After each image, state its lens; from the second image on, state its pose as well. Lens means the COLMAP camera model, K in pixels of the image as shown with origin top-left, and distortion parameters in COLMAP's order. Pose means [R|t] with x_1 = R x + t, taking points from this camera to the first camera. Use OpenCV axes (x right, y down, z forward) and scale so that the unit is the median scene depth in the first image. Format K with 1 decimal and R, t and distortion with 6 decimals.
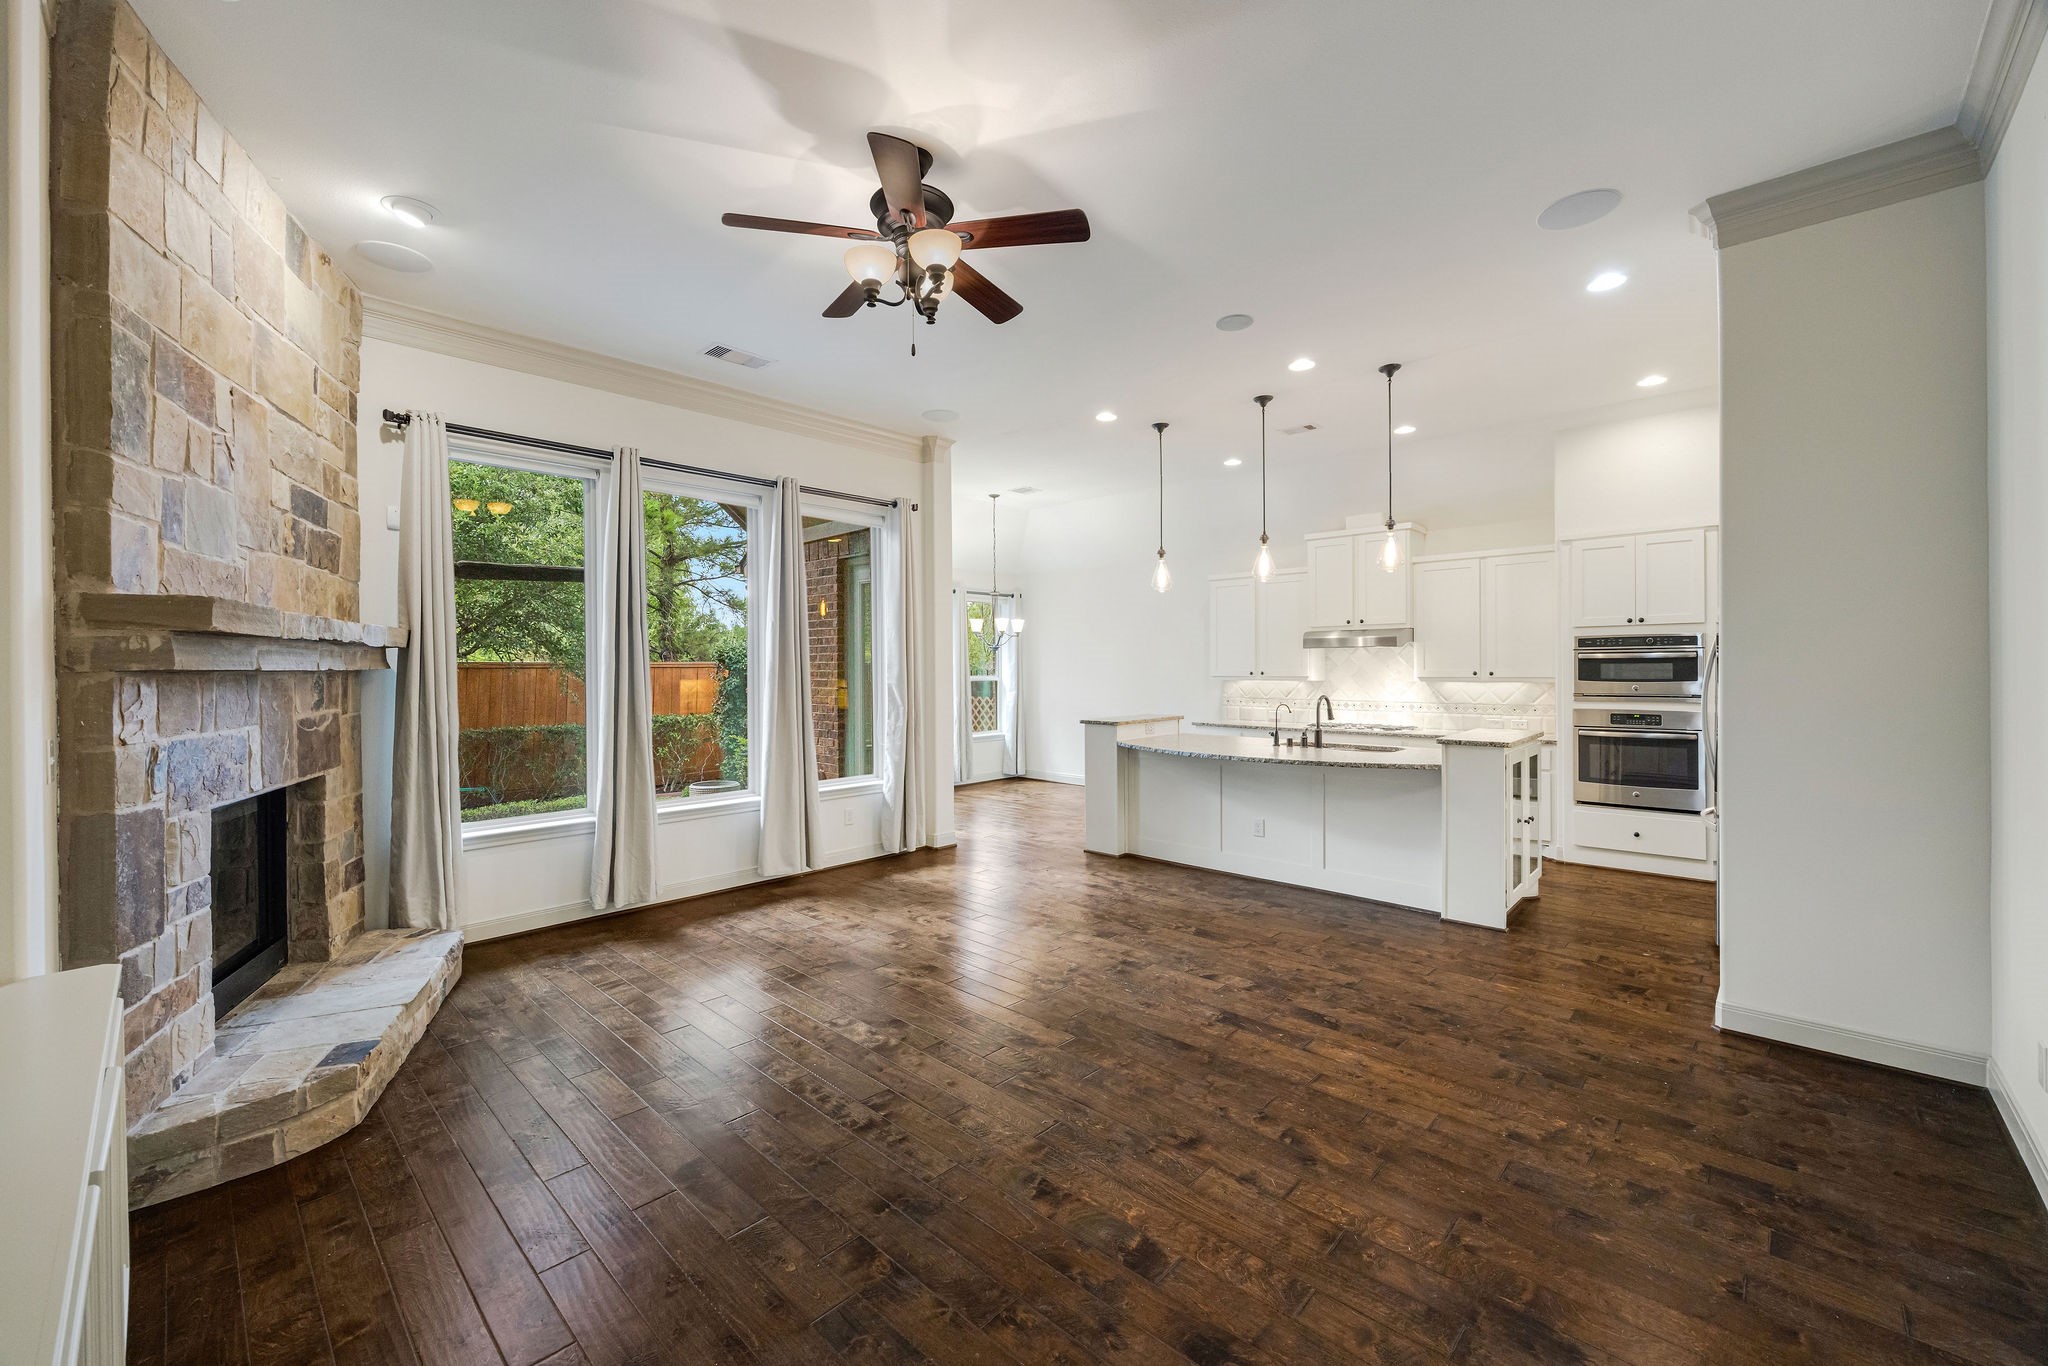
lens RADIAL K [[813.3, 0, 1028.1], [0, 813.3, 670.0], [0, 0, 1]] dist [-0.000696, -0.000006]
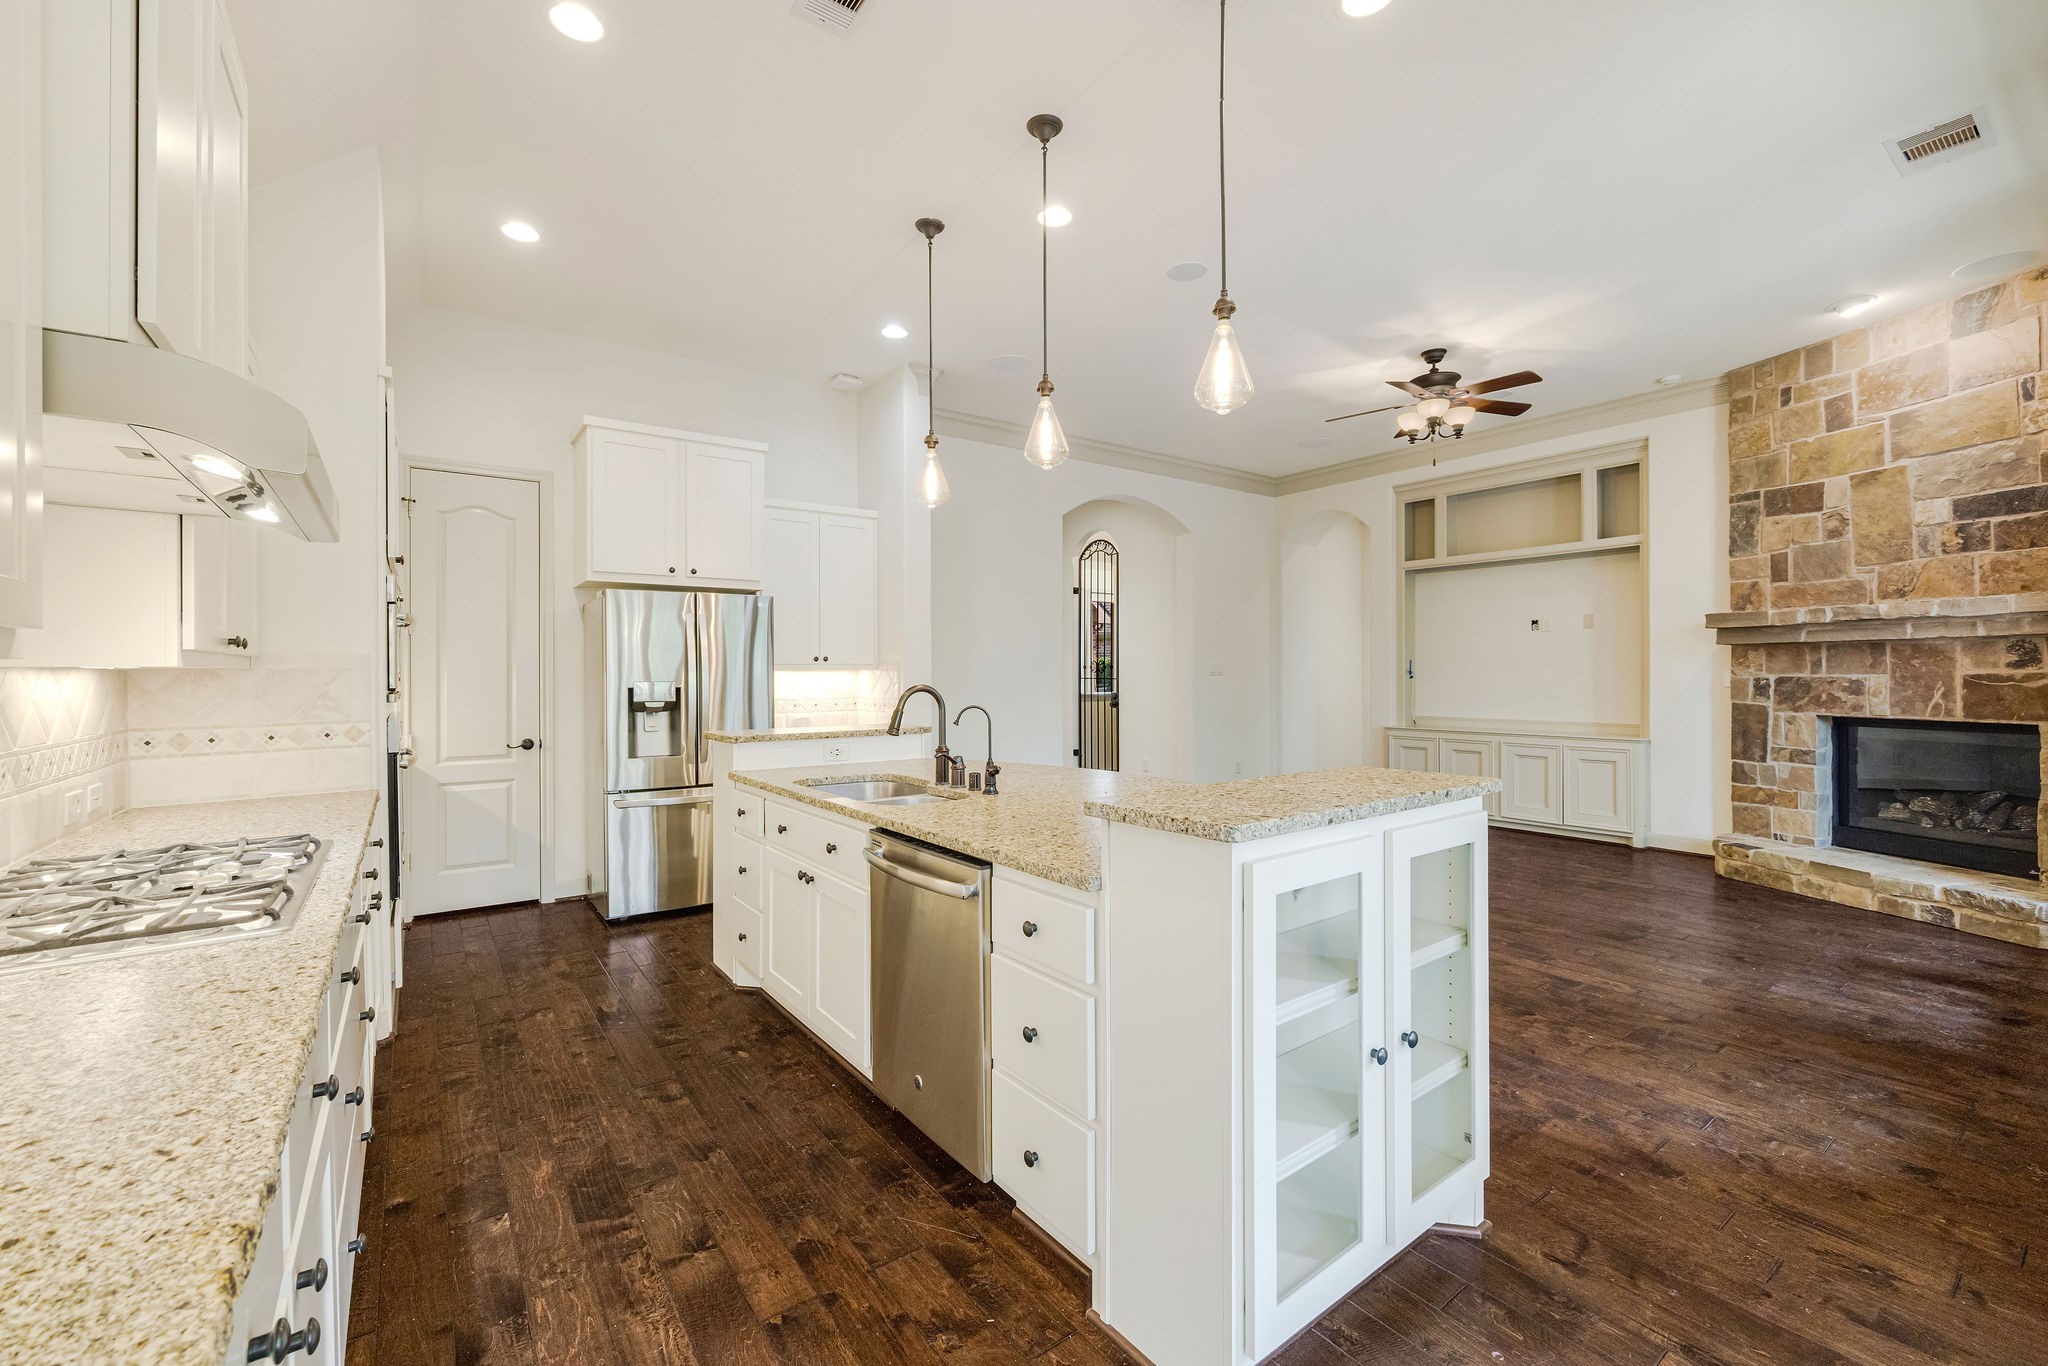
lens RADIAL K [[850.2, 0, 1016.4], [0, 850.2, 670.0], [0, 0, 1]] dist [-0.000515, -0.000475]
pose [[-0.980619, 0.011518, 0.195585, 0.296136], [0.010942, 0.999932, -0.004025, 0.035492], [-0.195618, -0.001807, -0.980678, 2.263352]]
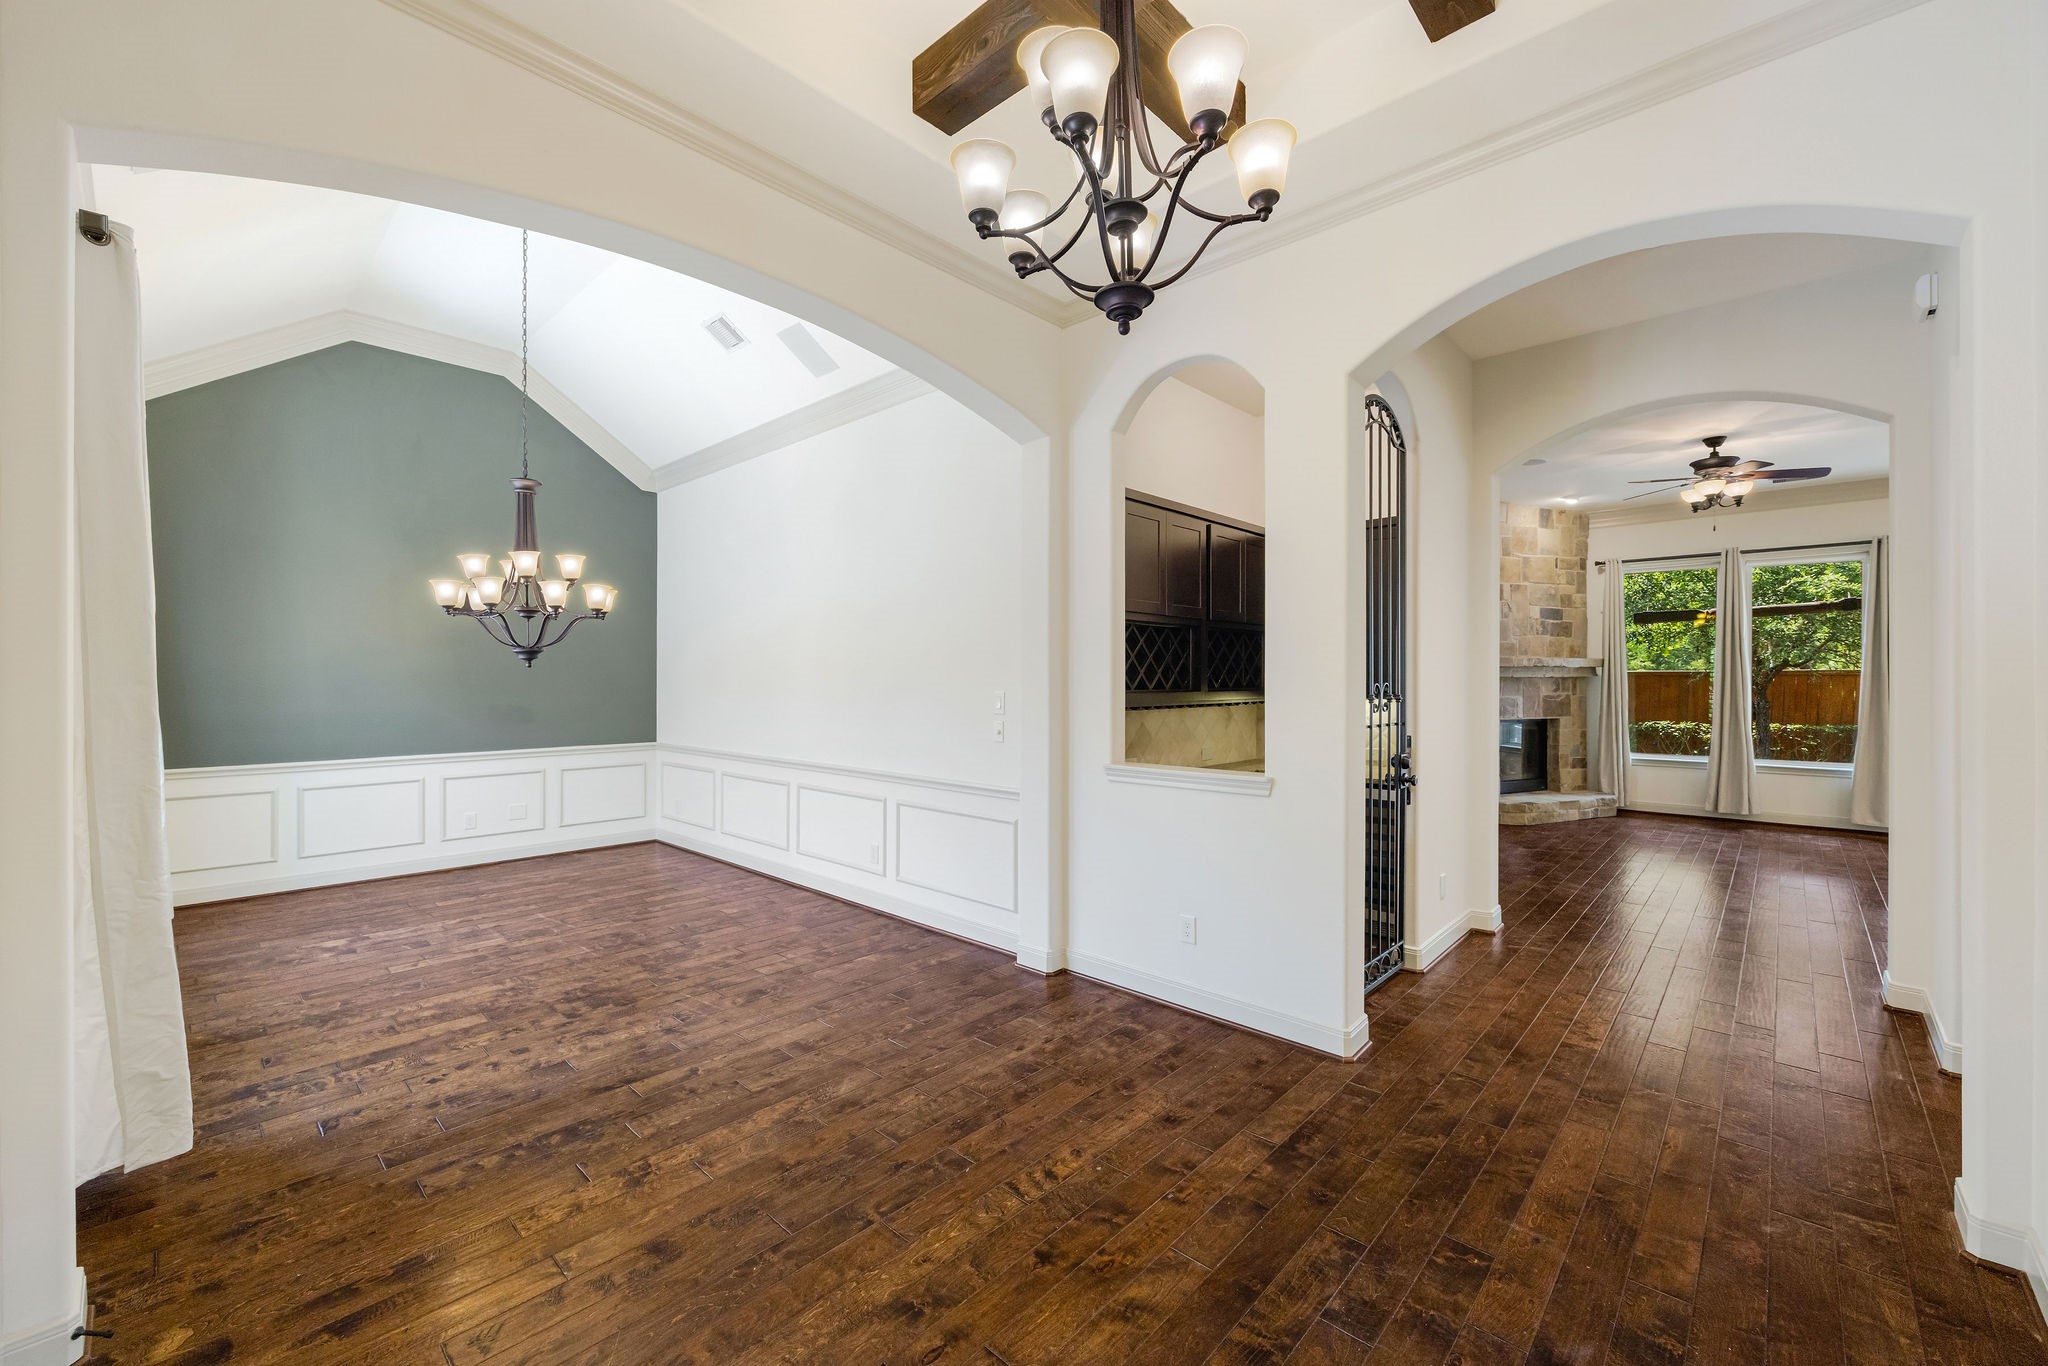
lens RADIAL K [[813.3, 0, 1028.1], [0, 813.3, 670.0], [0, 0, 1]] dist [-0.000696, -0.000006]
pose [[0.006437, -0.002912, -0.999975, 1.509613], [-0.005079, 0.999983, -0.002945, -0.005129], [0.999966, 0.005098, 0.006422, -0.610488]]
